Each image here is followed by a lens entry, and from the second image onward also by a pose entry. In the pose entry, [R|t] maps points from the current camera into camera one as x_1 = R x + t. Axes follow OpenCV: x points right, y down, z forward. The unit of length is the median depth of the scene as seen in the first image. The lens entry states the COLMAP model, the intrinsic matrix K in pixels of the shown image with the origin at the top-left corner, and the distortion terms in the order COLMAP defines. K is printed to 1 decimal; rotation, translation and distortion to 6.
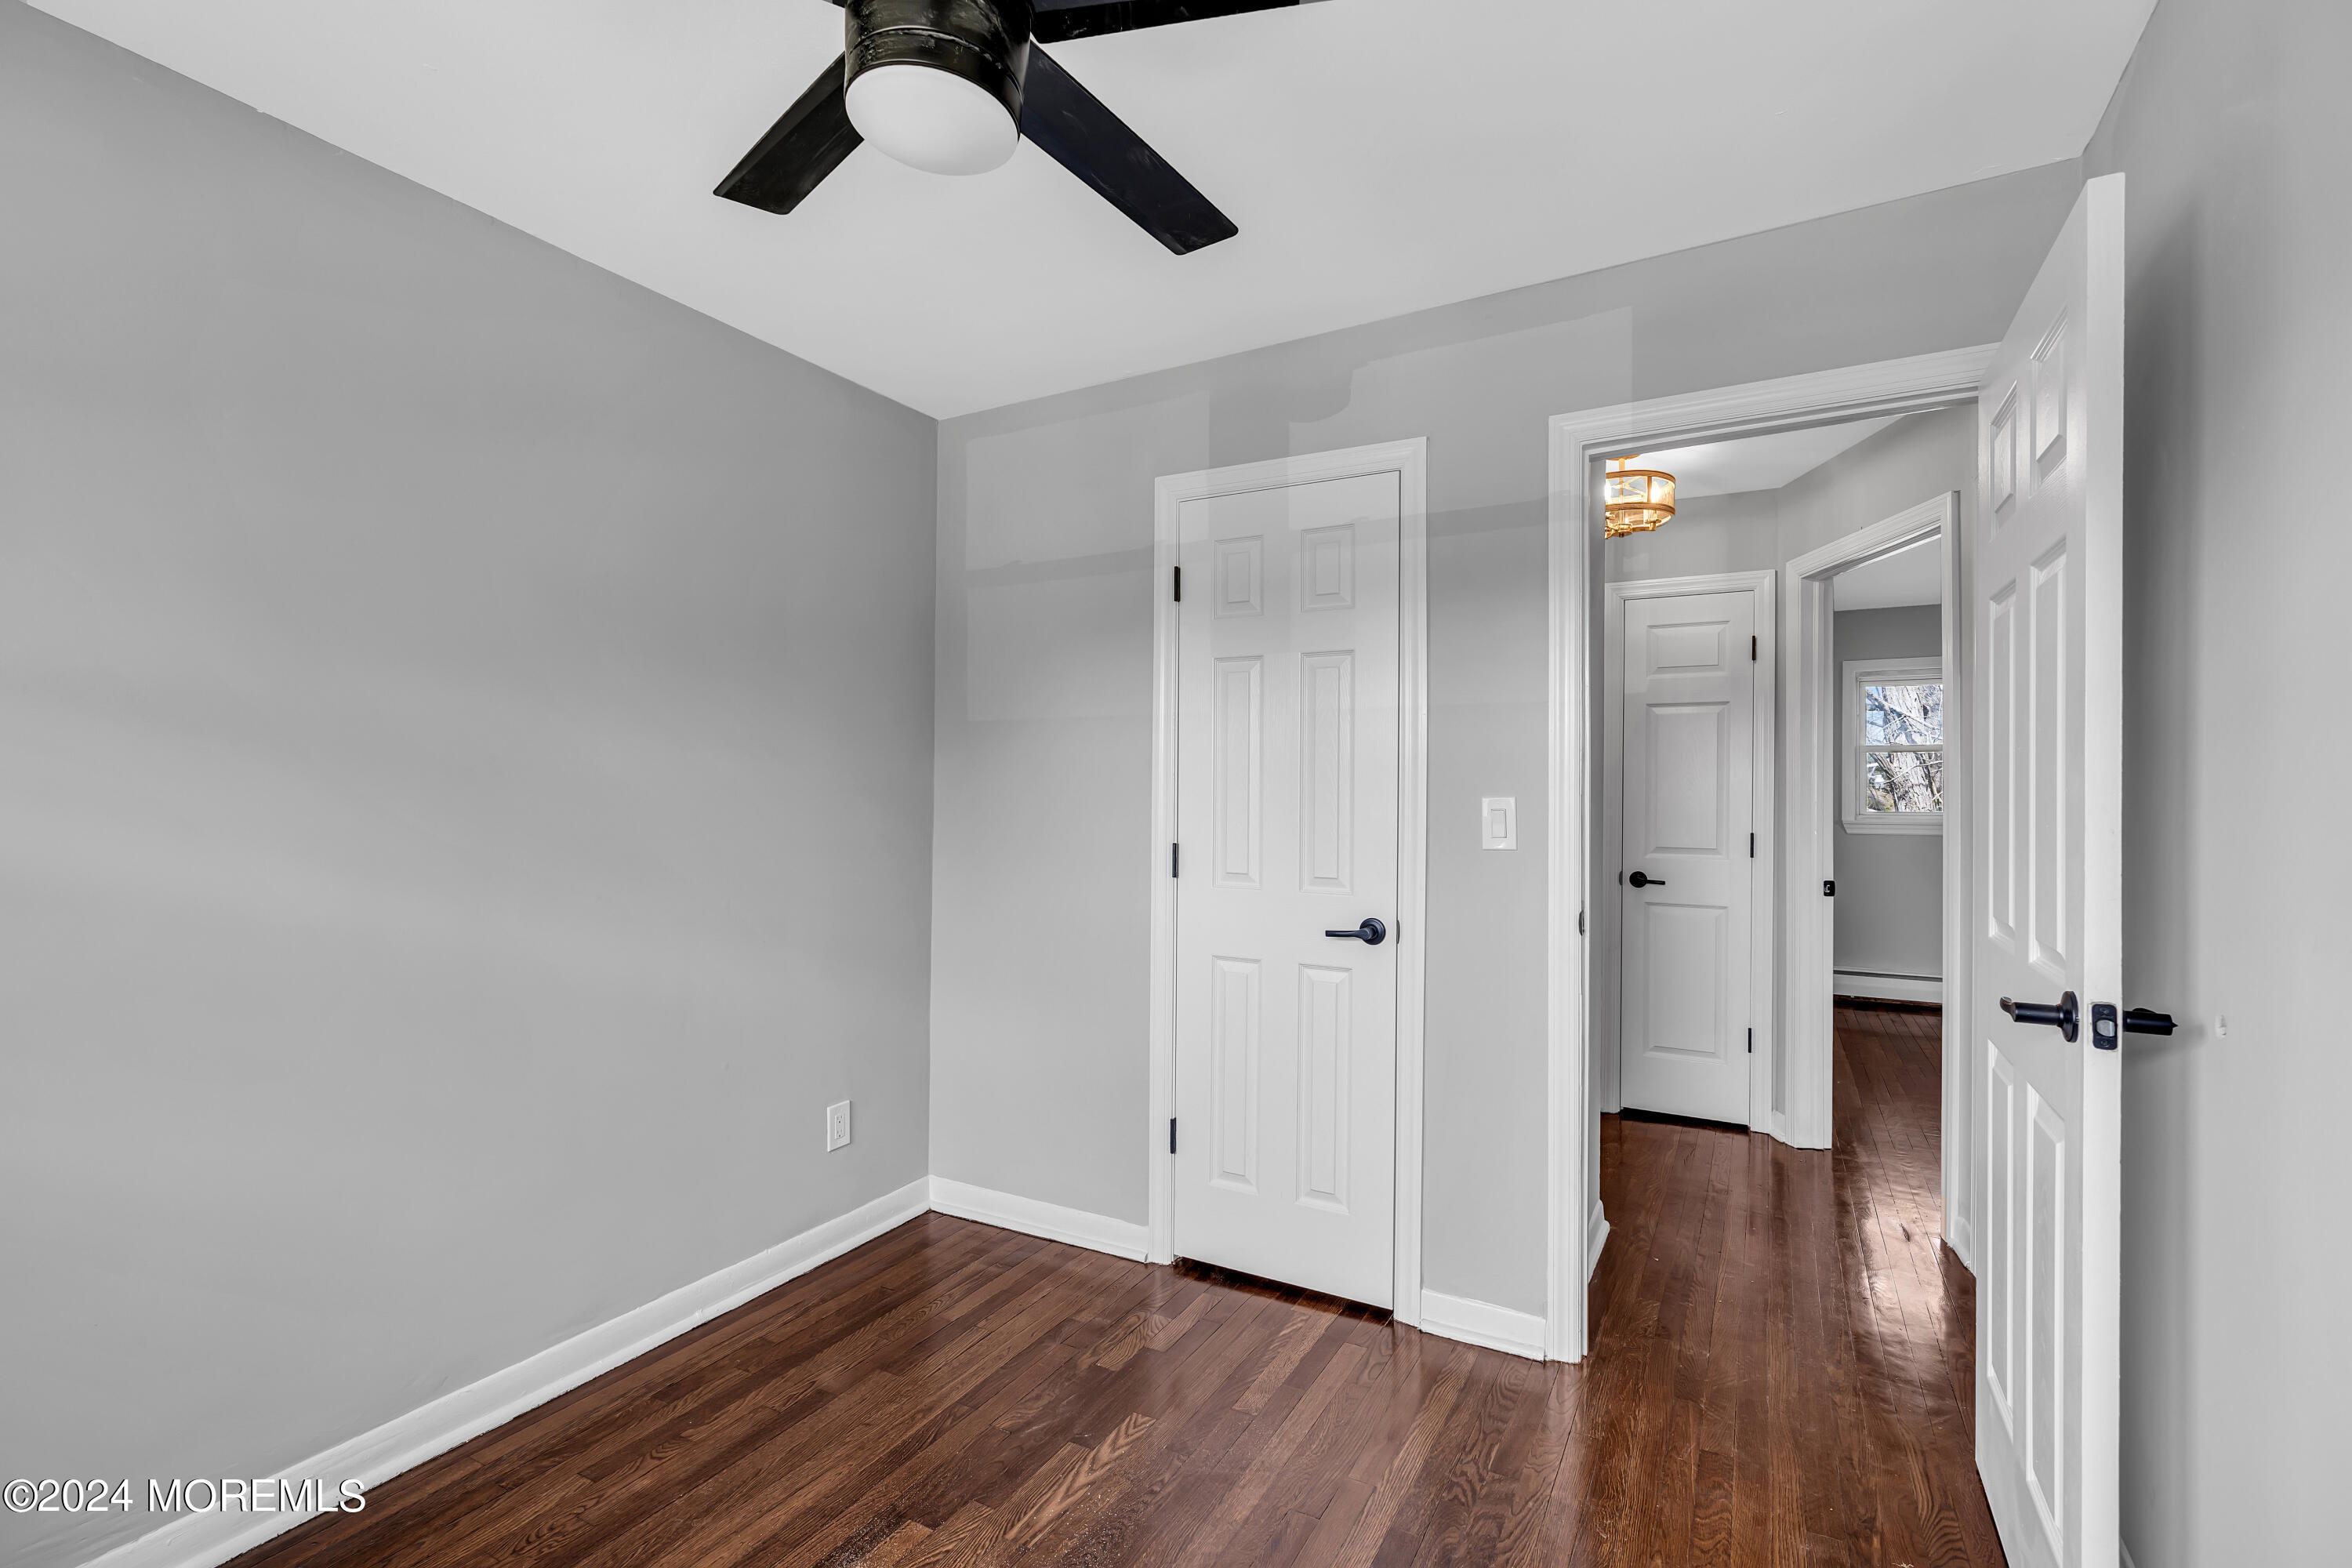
lens RADIAL K [[1055.8, 0, 1180.4], [0, 1055.8, 788.6], [0, 0, 1]] dist [-0.005803, 0.000896]
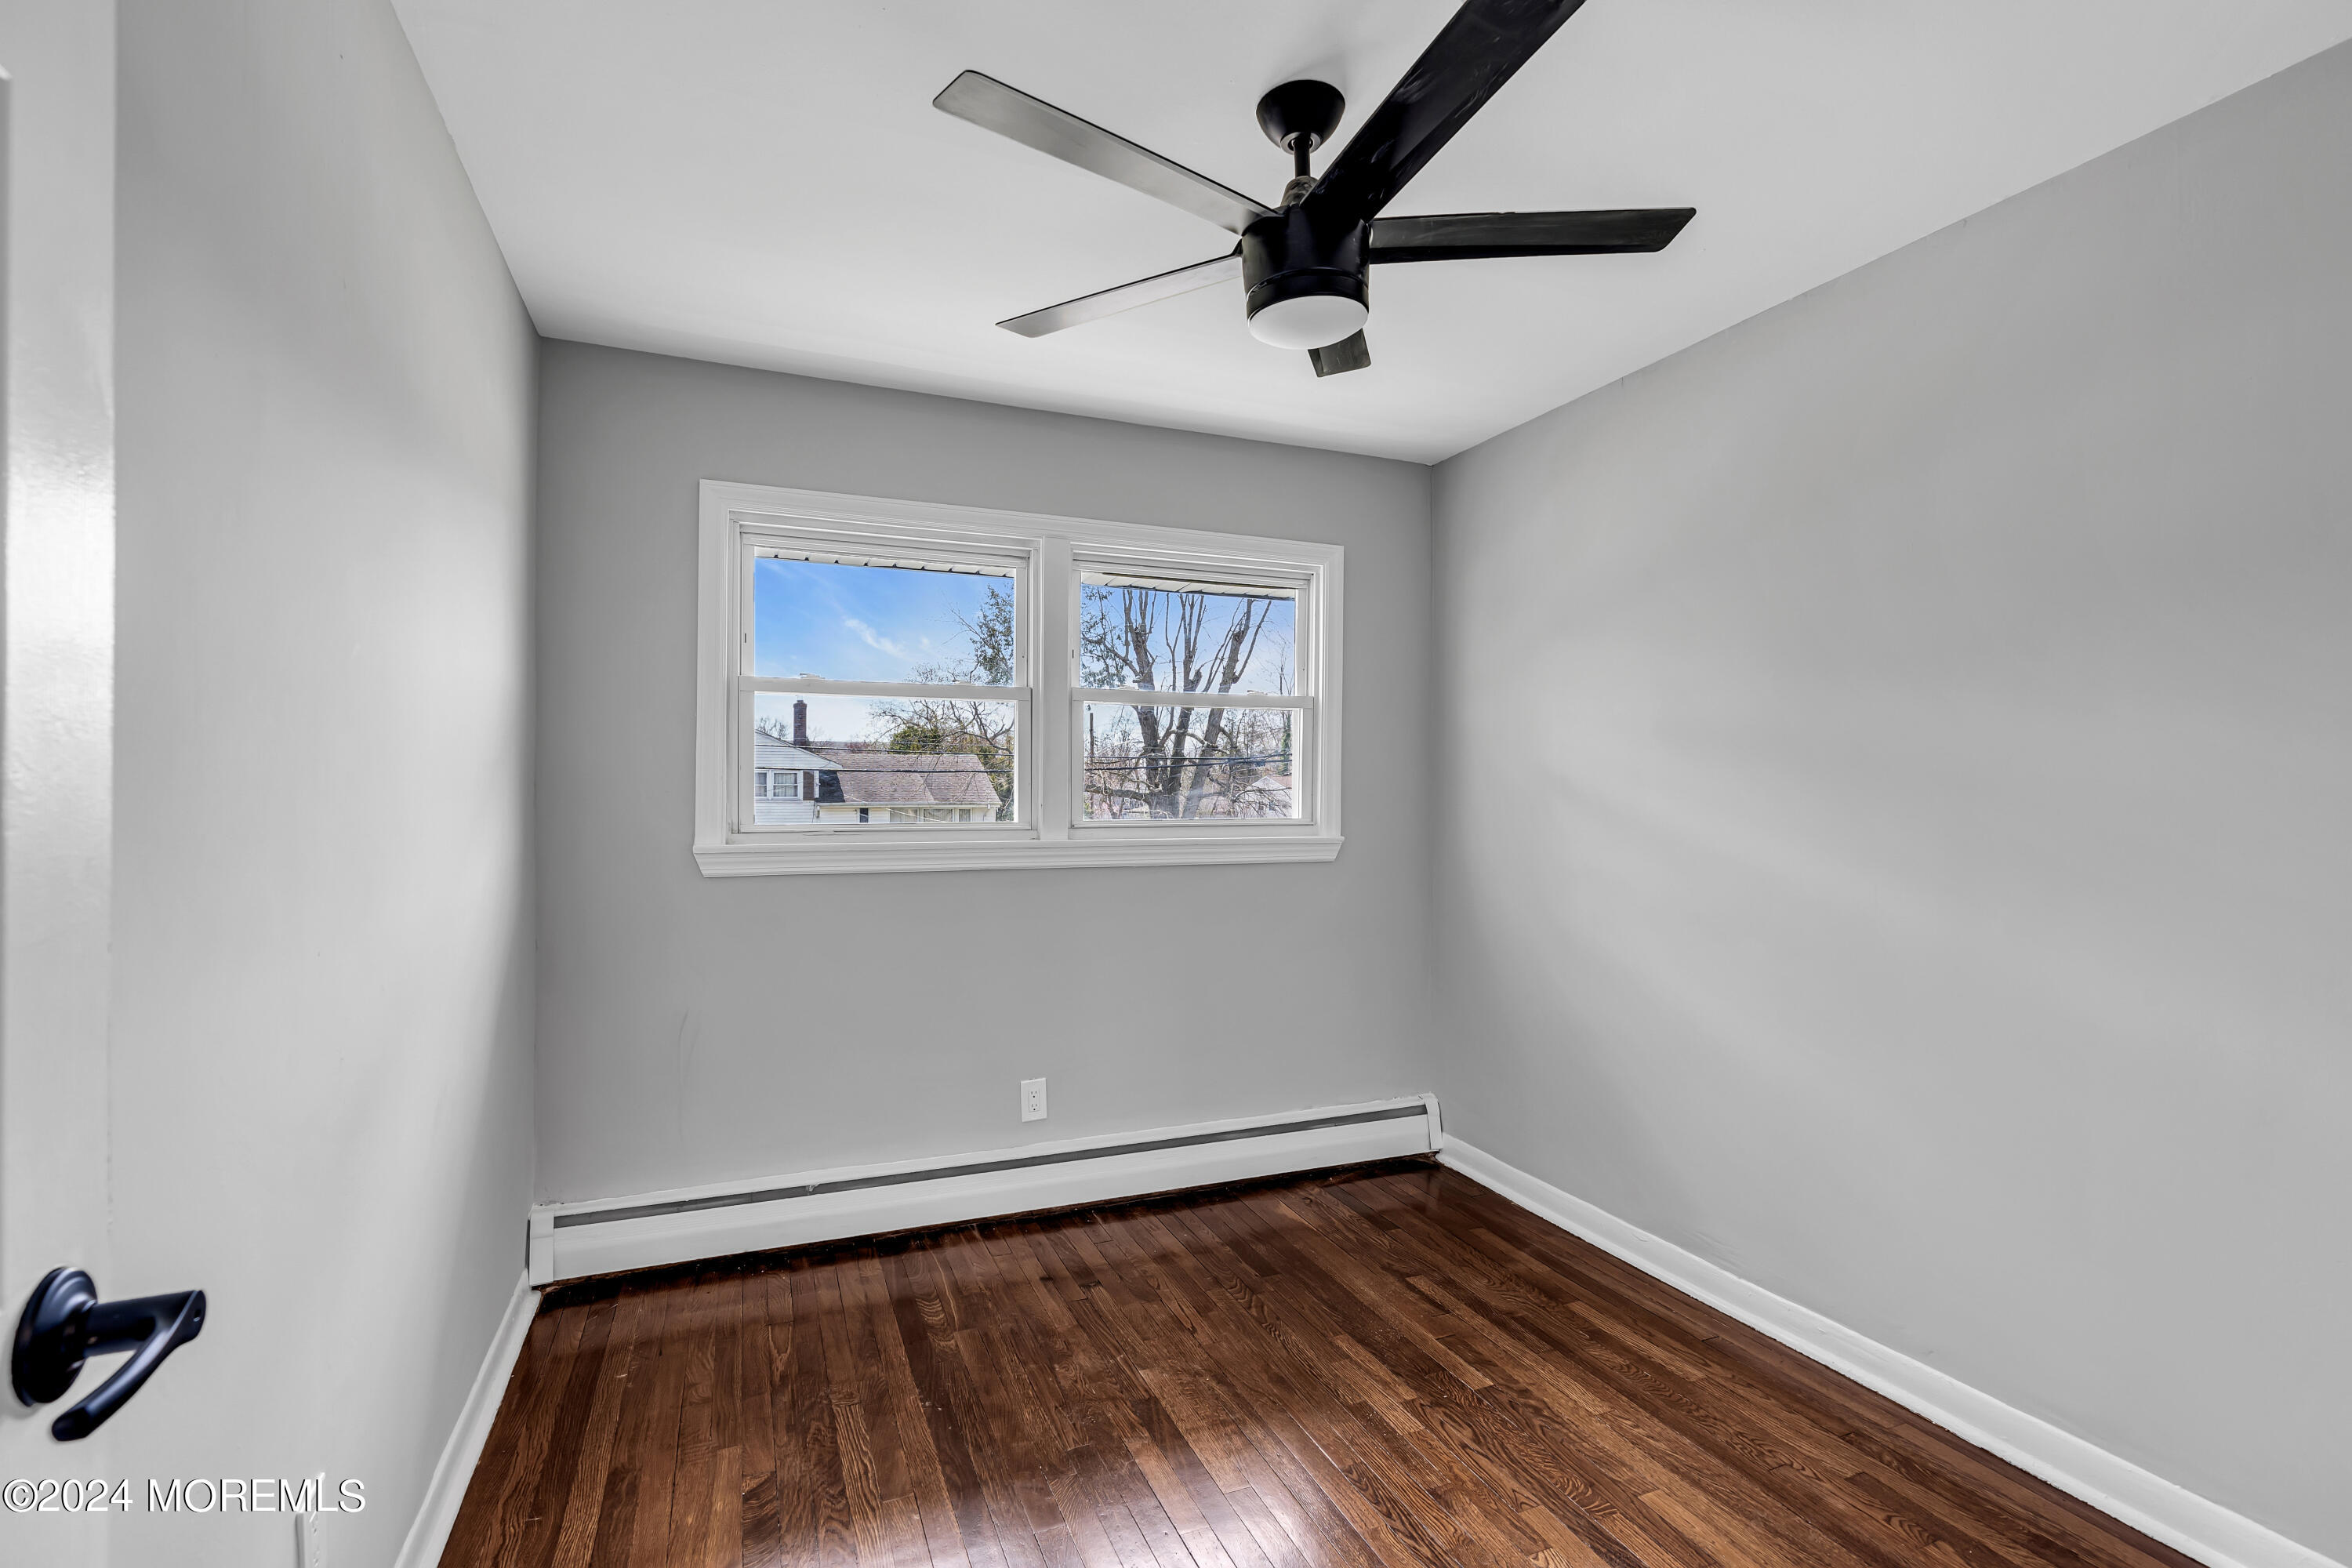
lens RADIAL K [[1055.8, 0, 1180.4], [0, 1055.8, 788.6], [0, 0, 1]] dist [-0.005803, 0.000896]
pose [[-0.618789, -0.003954, -0.785547, 0.630918], [0.001340, 0.999981, -0.006088, -0.003131], [0.785556, -0.004820, -0.618772, 1.104875]]
